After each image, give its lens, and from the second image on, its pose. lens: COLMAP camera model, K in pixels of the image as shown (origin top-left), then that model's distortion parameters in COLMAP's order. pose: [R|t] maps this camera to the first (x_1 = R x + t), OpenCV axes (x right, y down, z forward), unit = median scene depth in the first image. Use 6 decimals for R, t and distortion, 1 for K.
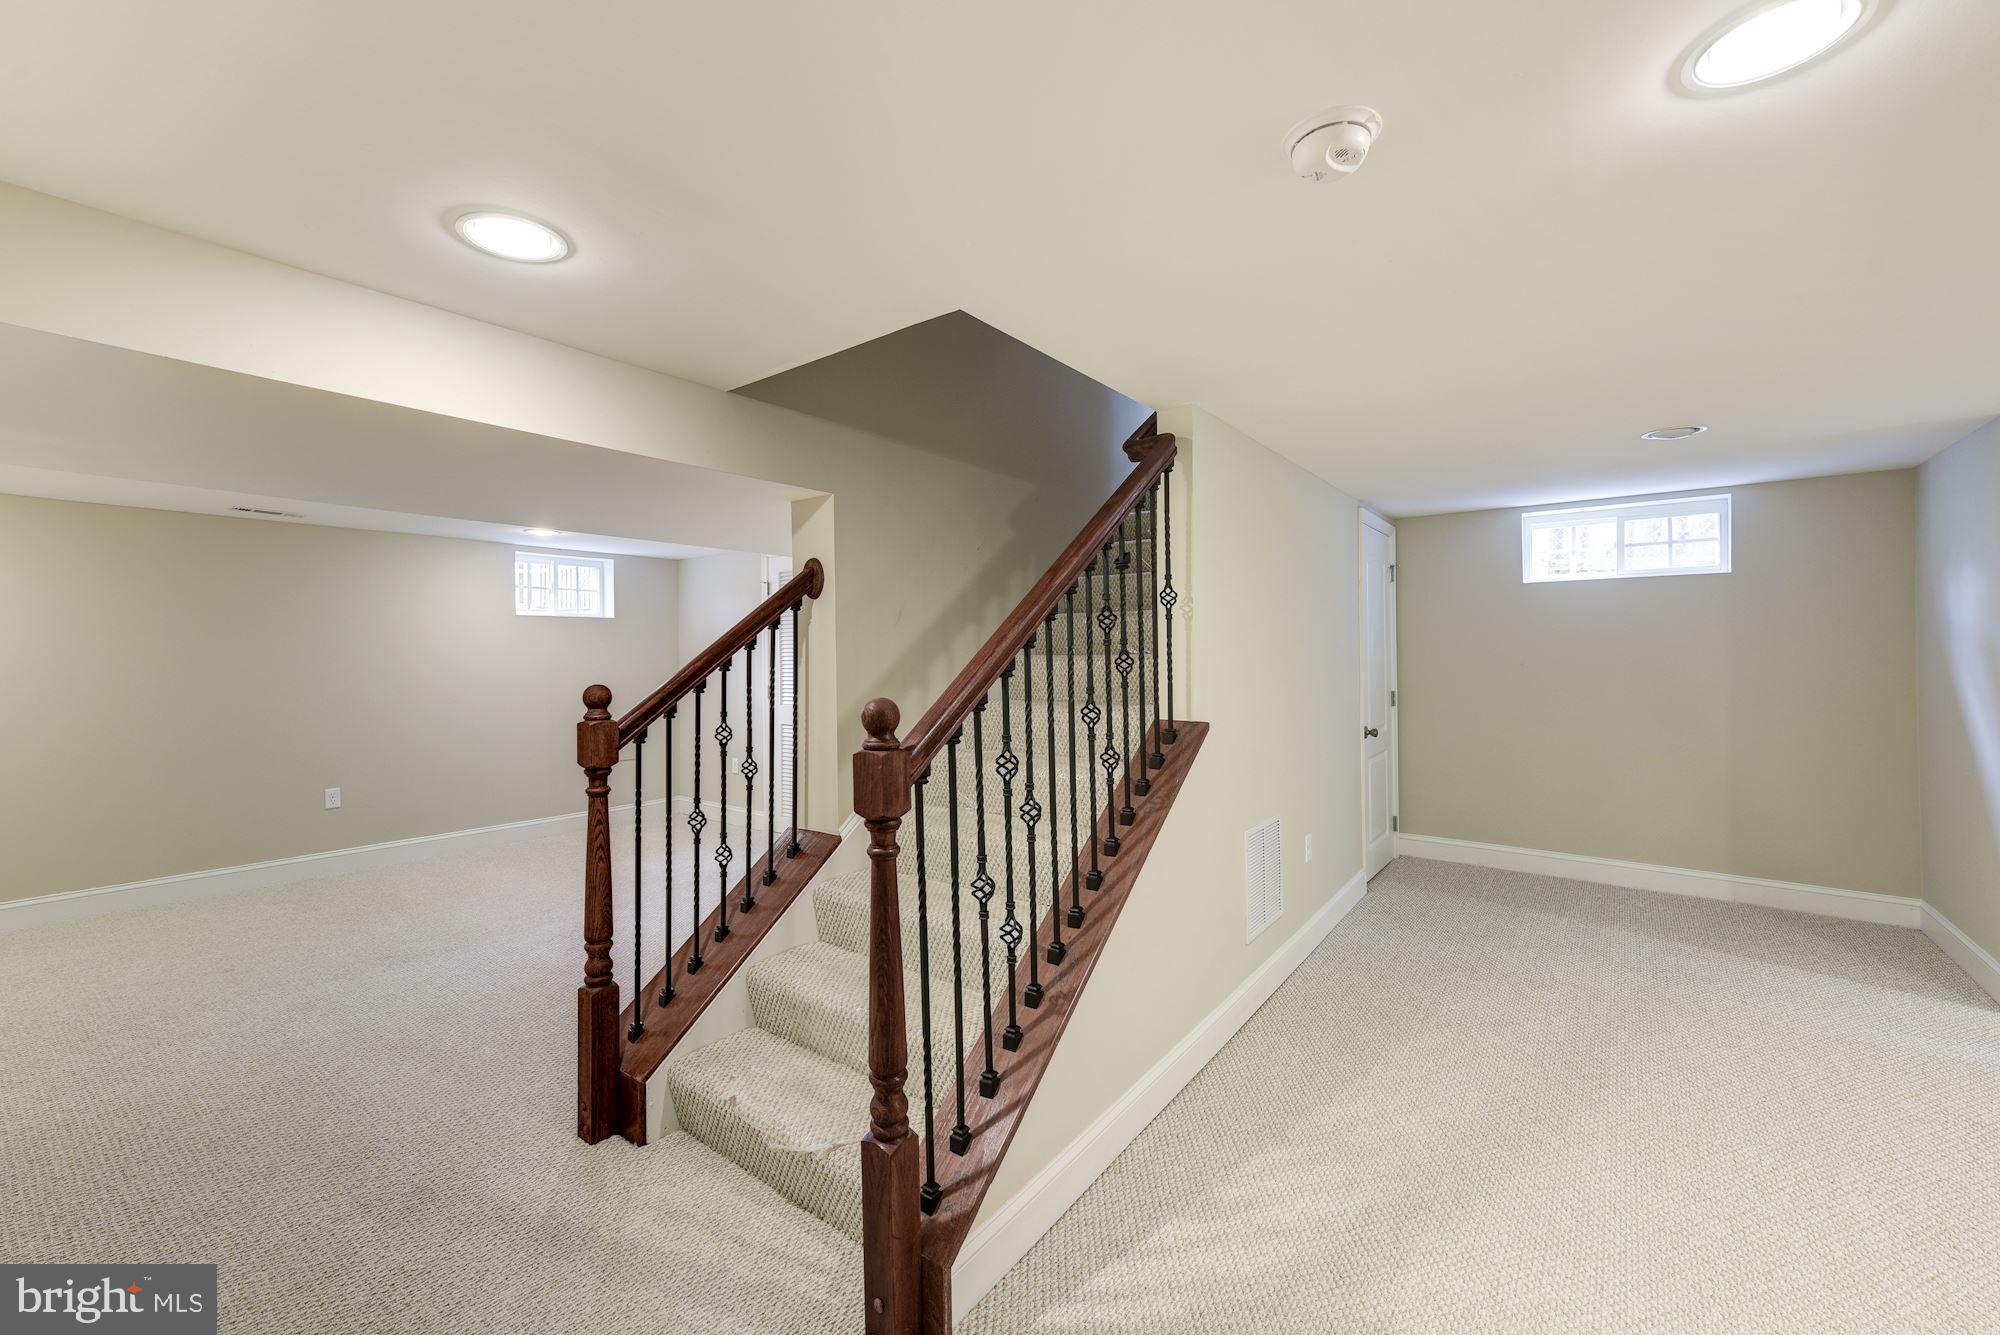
lens RADIAL K [[802.3, 0, 992.5], [0, 802.3, 658.6], [0, 0, 1]] dist [0.000443, -0.000123]
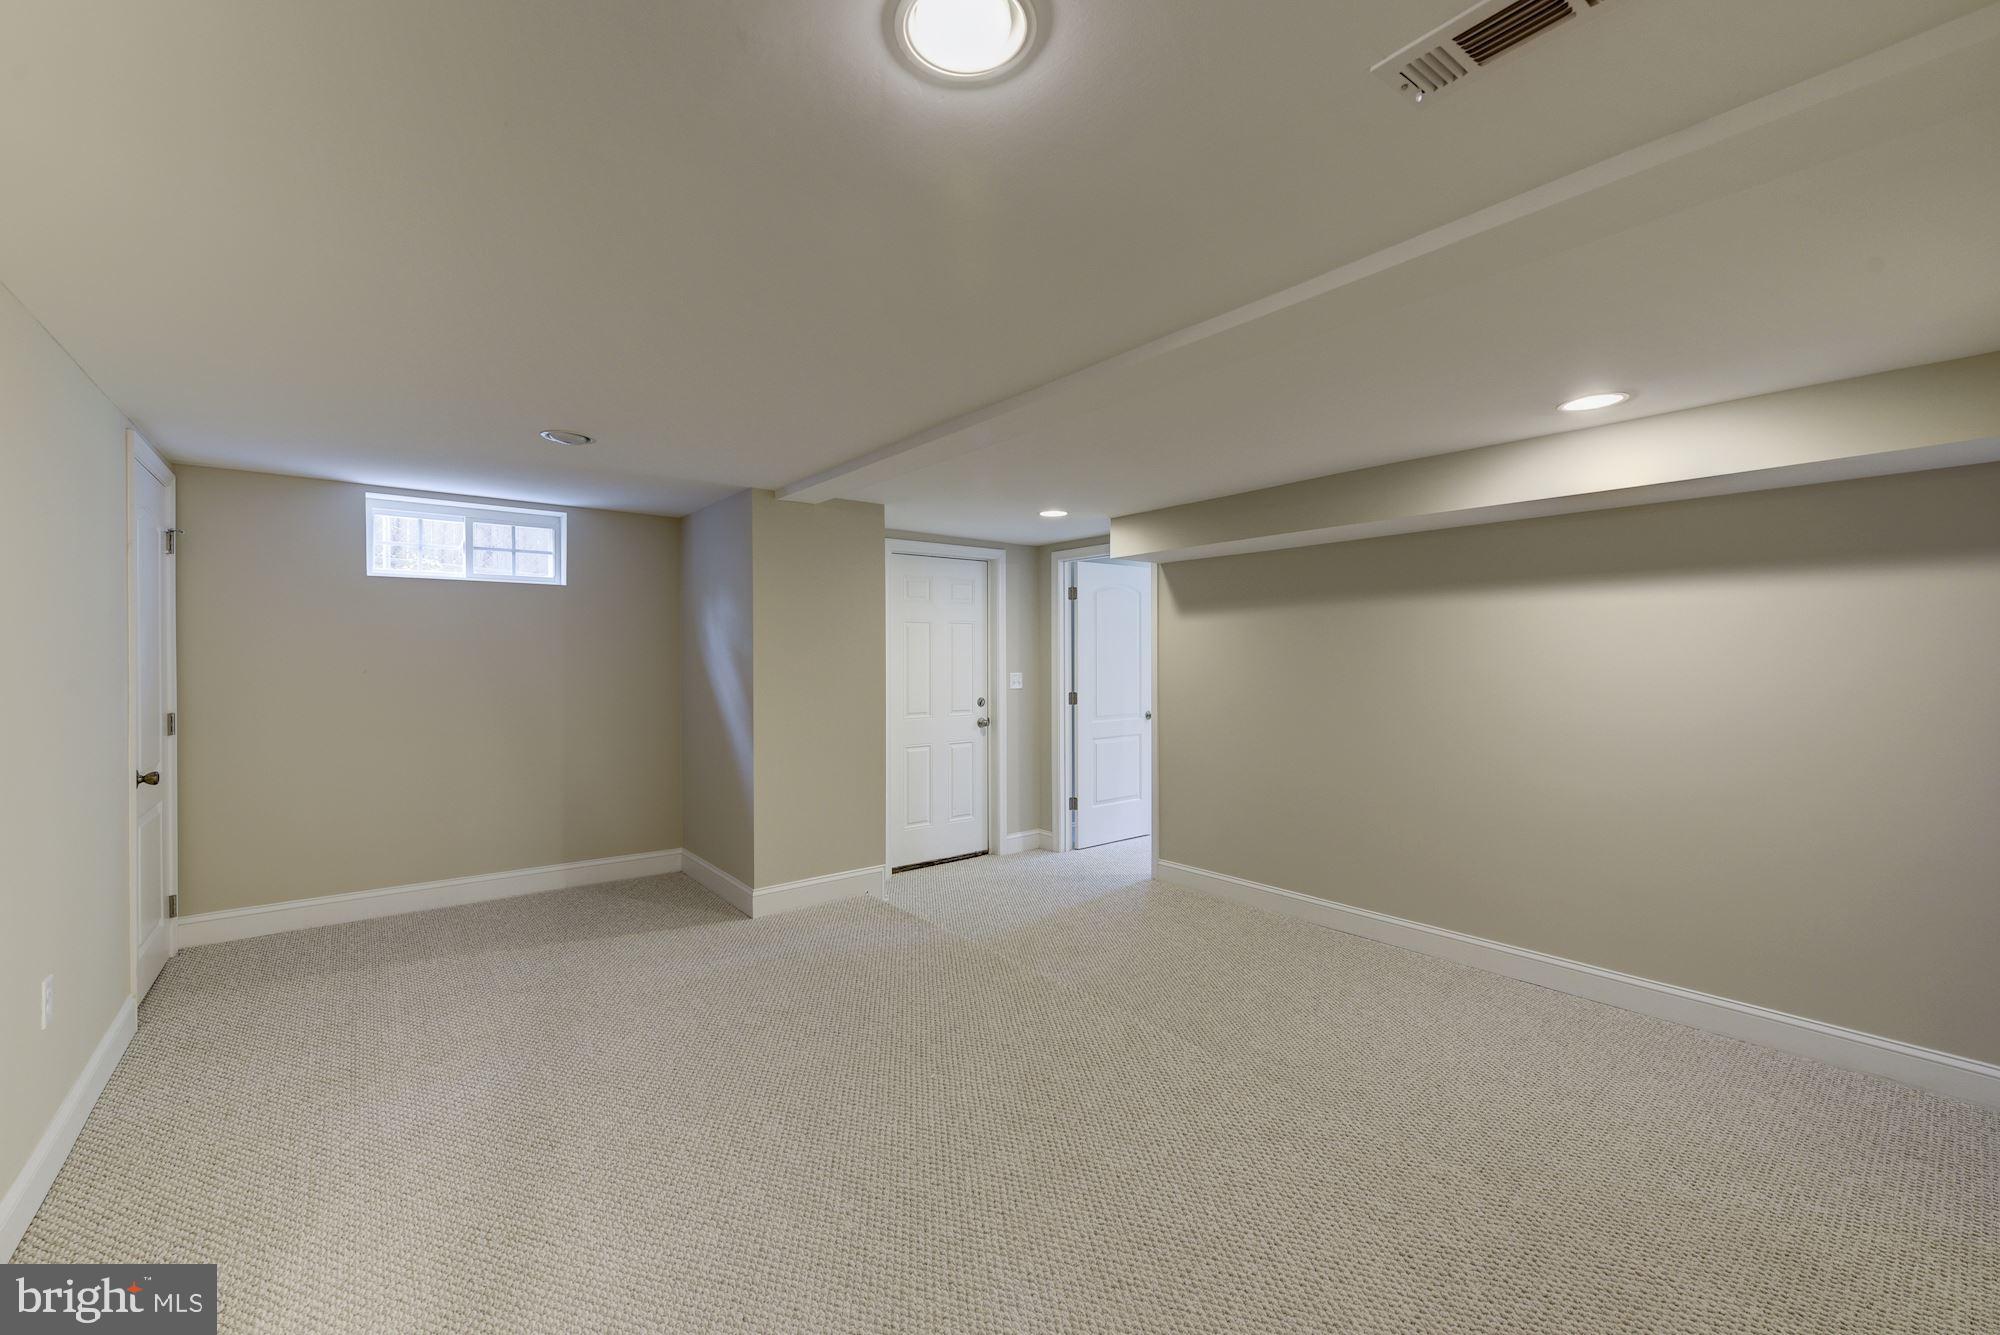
lens RADIAL K [[802.3, 0, 992.5], [0, 802.3, 658.6], [0, 0, 1]] dist [0.000443, -0.000123]
pose [[0.242194, 0.005651, 0.970211, 0.004992], [0.001728, 0.999979, -0.006256, -0.000482], [-0.970226, 0.003192, 0.242179, 0.168365]]
